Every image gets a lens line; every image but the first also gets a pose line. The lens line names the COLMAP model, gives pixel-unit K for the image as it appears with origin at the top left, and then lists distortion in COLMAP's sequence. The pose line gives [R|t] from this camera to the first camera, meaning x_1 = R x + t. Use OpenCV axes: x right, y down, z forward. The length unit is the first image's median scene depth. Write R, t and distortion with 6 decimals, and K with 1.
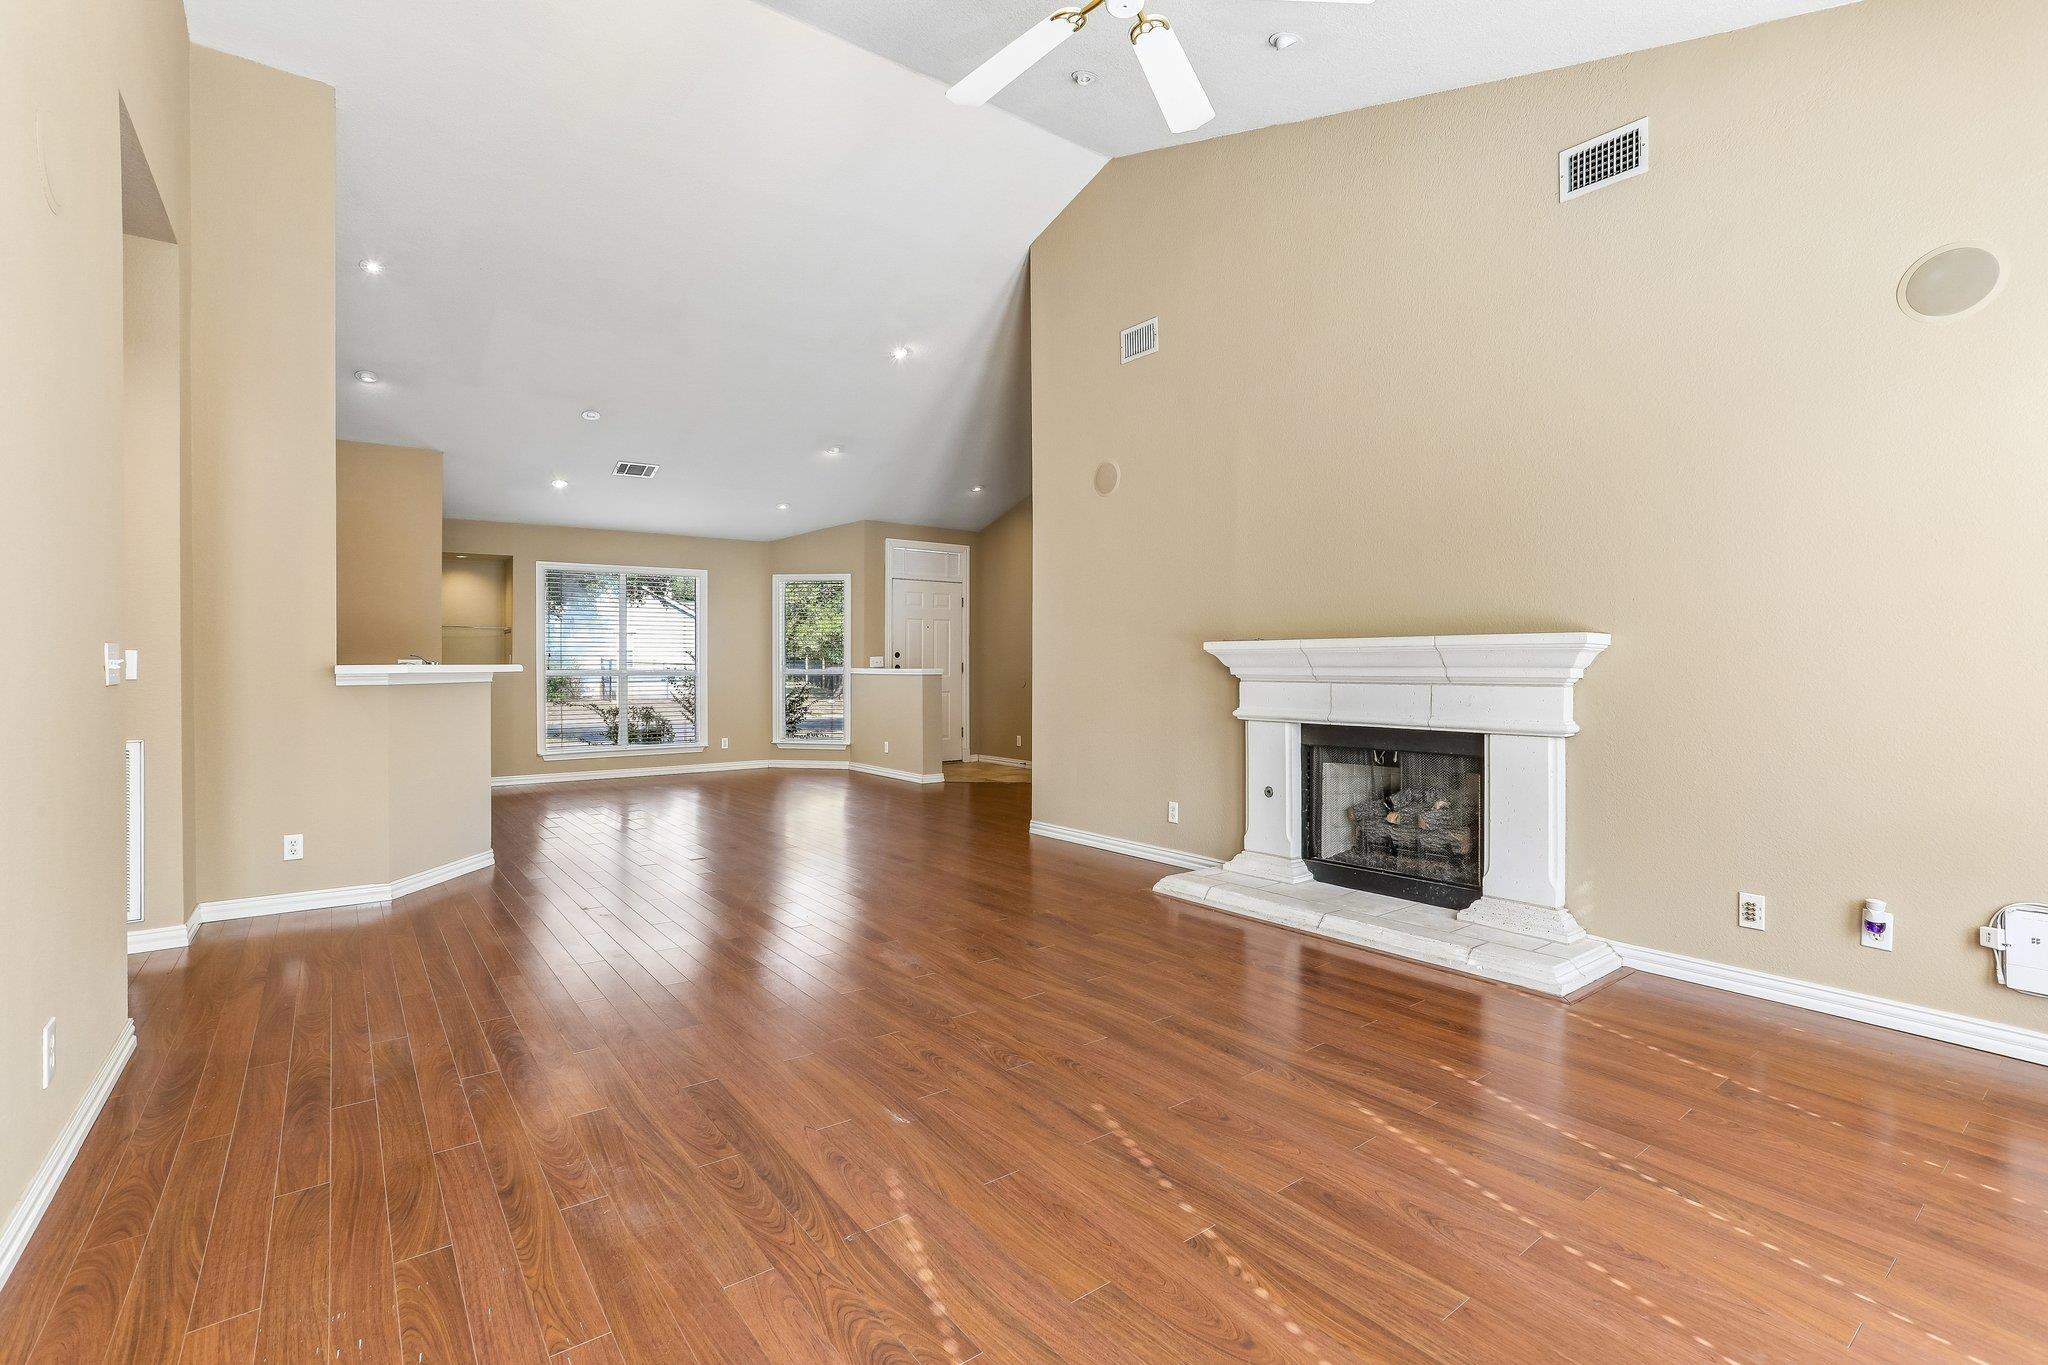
lens RADIAL K [[937.9, 0, 1032.4], [0, 937.9, 664.1], [0, 0, 1]] dist [-0.052661, 0.023544]
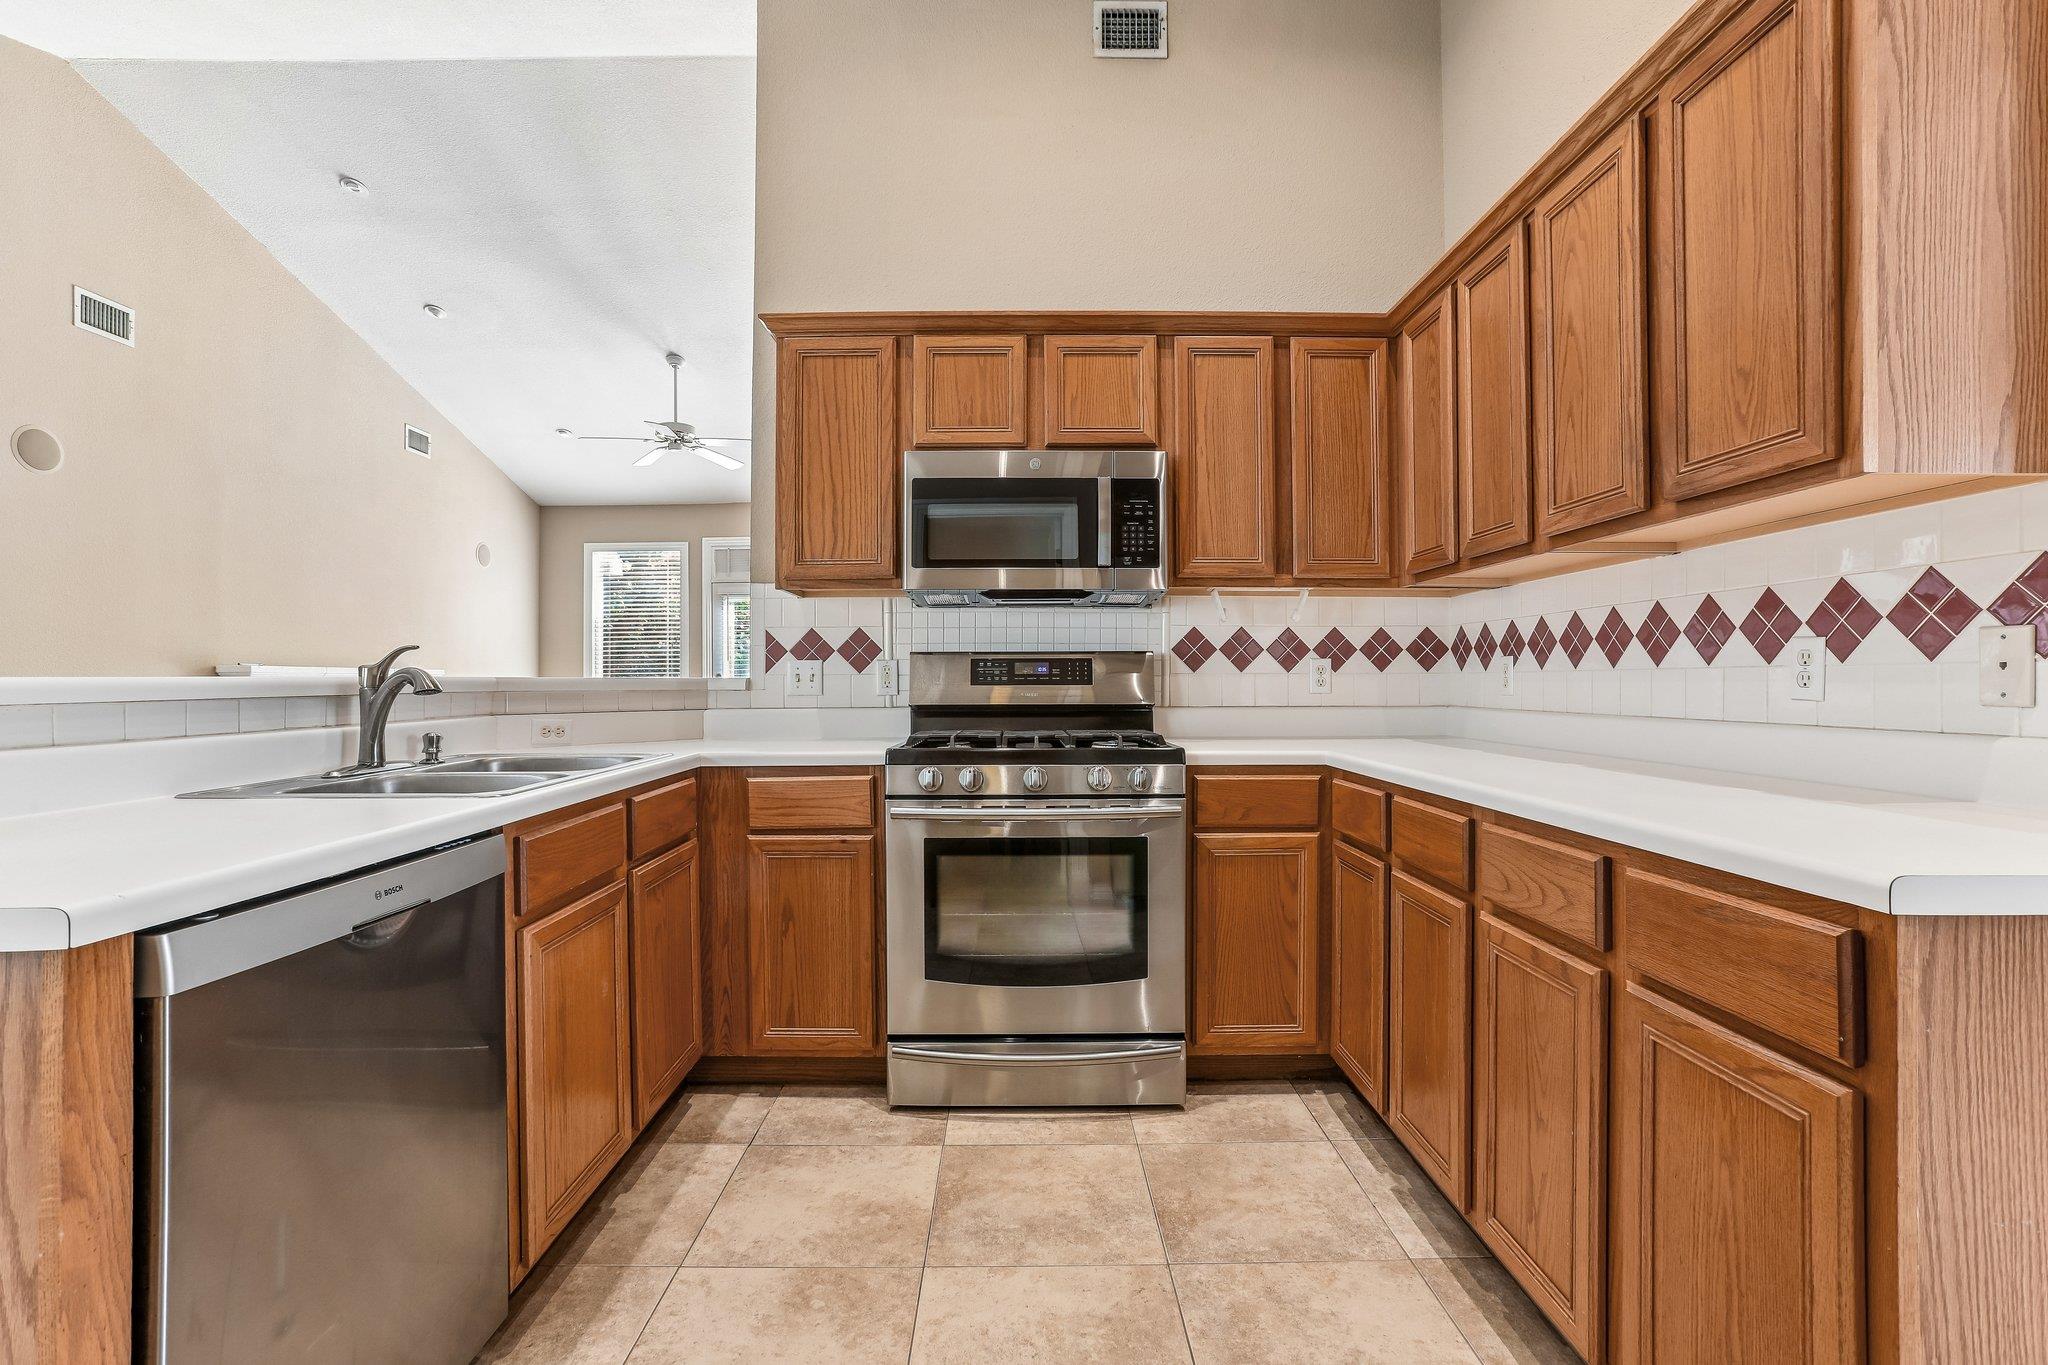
lens RADIAL K [[937.9, 0, 1022.9], [0, 937.9, 679.3], [0, 0, 1]] dist [-0.052661, 0.023544]
pose [[-0.797472, 0.009403, 0.603283, -1.282338], [0.007443, 0.999956, -0.005747, 0.006379], [-0.603310, -0.000093, -0.797506, 1.371622]]
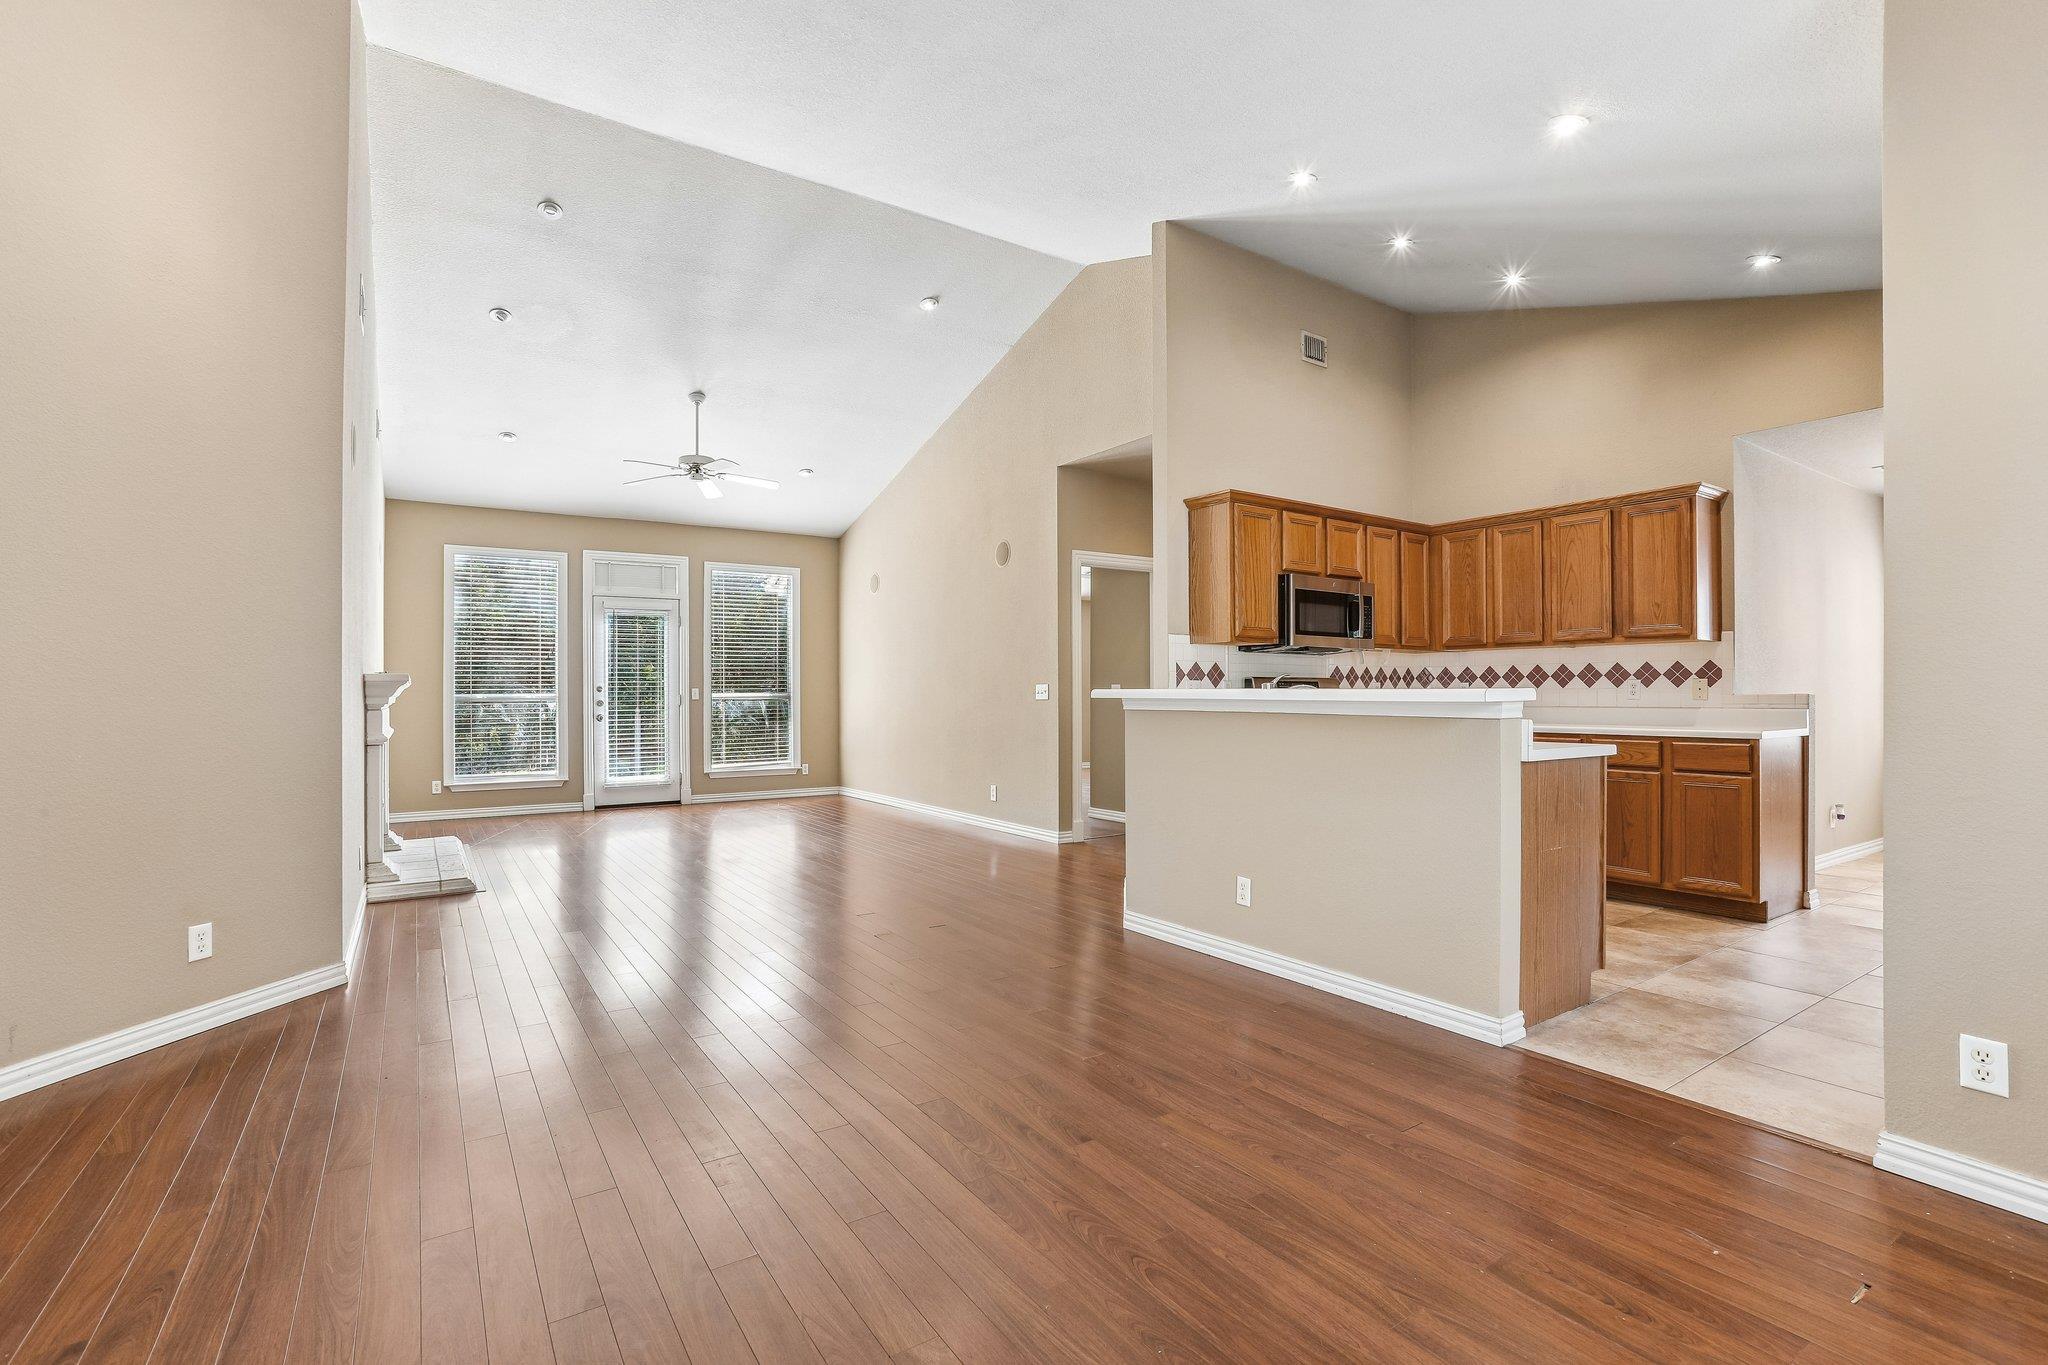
lens RADIAL K [[937.9, 0, 1027.1], [0, 937.9, 685.2], [0, 0, 1]] dist [-0.052661, 0.023544]
pose [[-0.997822, 0.005781, 0.065708, -0.626593], [0.005021, 0.999919, -0.011730, 0.006587], [-0.065770, -0.011375, -0.997770, 2.096923]]
